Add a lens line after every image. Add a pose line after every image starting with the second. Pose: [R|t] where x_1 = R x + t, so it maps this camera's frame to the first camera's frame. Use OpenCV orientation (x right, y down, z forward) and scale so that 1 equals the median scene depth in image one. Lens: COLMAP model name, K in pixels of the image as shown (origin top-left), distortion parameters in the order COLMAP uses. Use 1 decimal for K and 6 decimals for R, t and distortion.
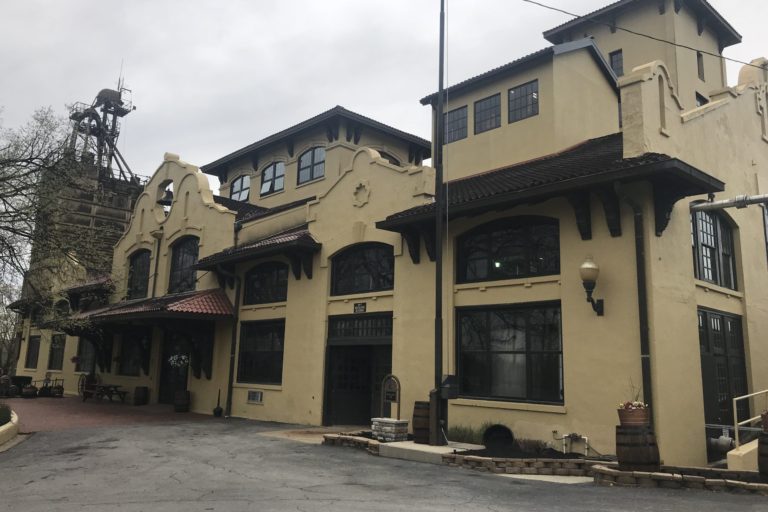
lens RADIAL K [[633.7, 0, 387.0], [0, 633.7, 253.7], [0, 0, 1]] dist [0.041458, -0.026651]
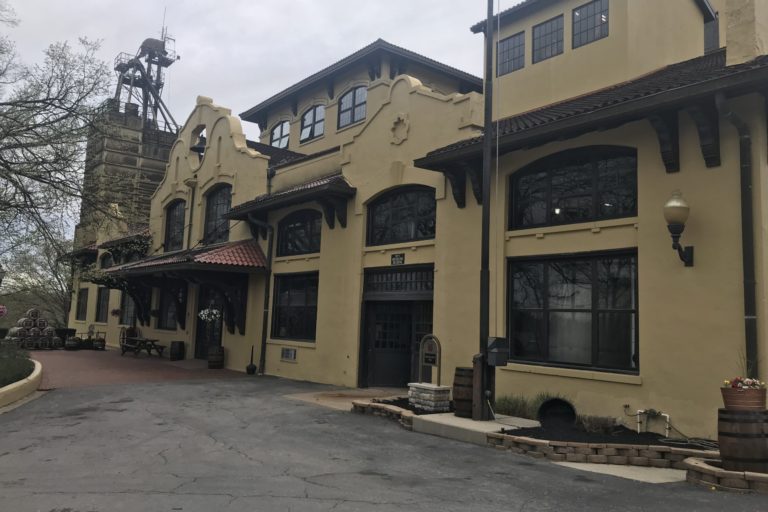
lens RADIAL K [[633.7, 0, 381.2], [0, 633.7, 255.9], [0, 0, 1]] dist [0.041458, -0.026651]
pose [[0.995591, 0.001278, -0.093787, 0.017171], [0.005562, 0.997343, 0.072632, 0.016627], [0.093631, -0.072833, 0.992939, 0.117403]]
